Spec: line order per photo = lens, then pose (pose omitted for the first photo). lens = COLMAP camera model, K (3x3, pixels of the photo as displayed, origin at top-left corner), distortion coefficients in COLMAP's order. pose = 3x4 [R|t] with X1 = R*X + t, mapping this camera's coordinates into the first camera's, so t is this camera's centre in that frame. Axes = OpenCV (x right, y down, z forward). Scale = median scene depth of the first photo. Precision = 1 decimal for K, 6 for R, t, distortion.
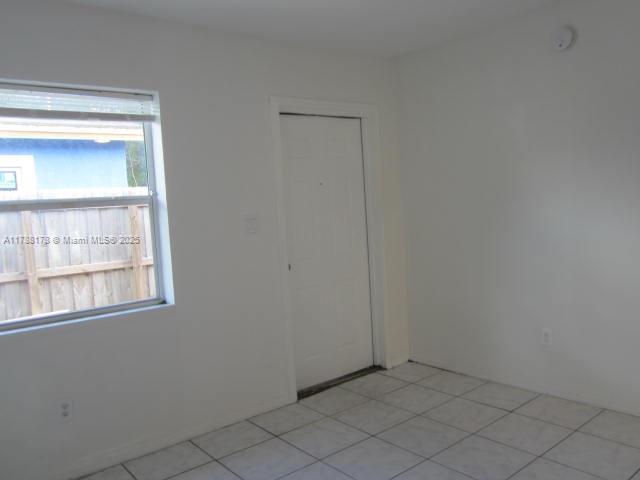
lens RADIAL K [[530.3, 0, 320.0], [0, 530.3, 240.0], [0, 0, 1]] dist [-0.034961, 0.004358]
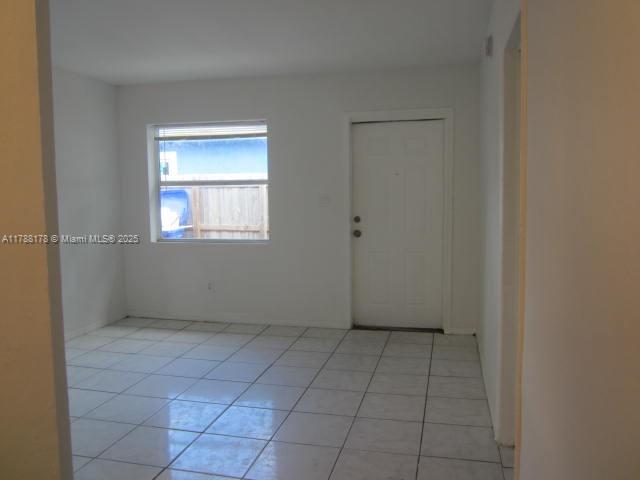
lens RADIAL K [[530.3, 0, 320.0], [0, 530.3, 240.0], [0, 0, 1]] dist [-0.034961, 0.004358]
pose [[0.599259, 0.116860, -0.791980, 1.151071], [-0.085989, 0.992961, 0.081452, -0.045453], [0.795924, 0.019291, 0.605089, 0.095947]]
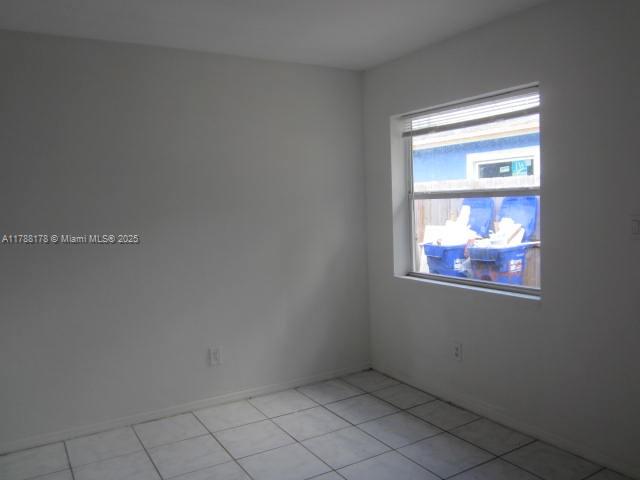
lens RADIAL K [[530.3, 0, 320.0], [0, 530.3, 240.0], [0, 0, 1]] dist [-0.034961, 0.004358]
pose [[-0.148857, 0.128999, -0.980408, 0.706428], [-0.031900, 0.990312, 0.135146, -0.102964], [0.988344, 0.051393, -0.143300, 0.716121]]
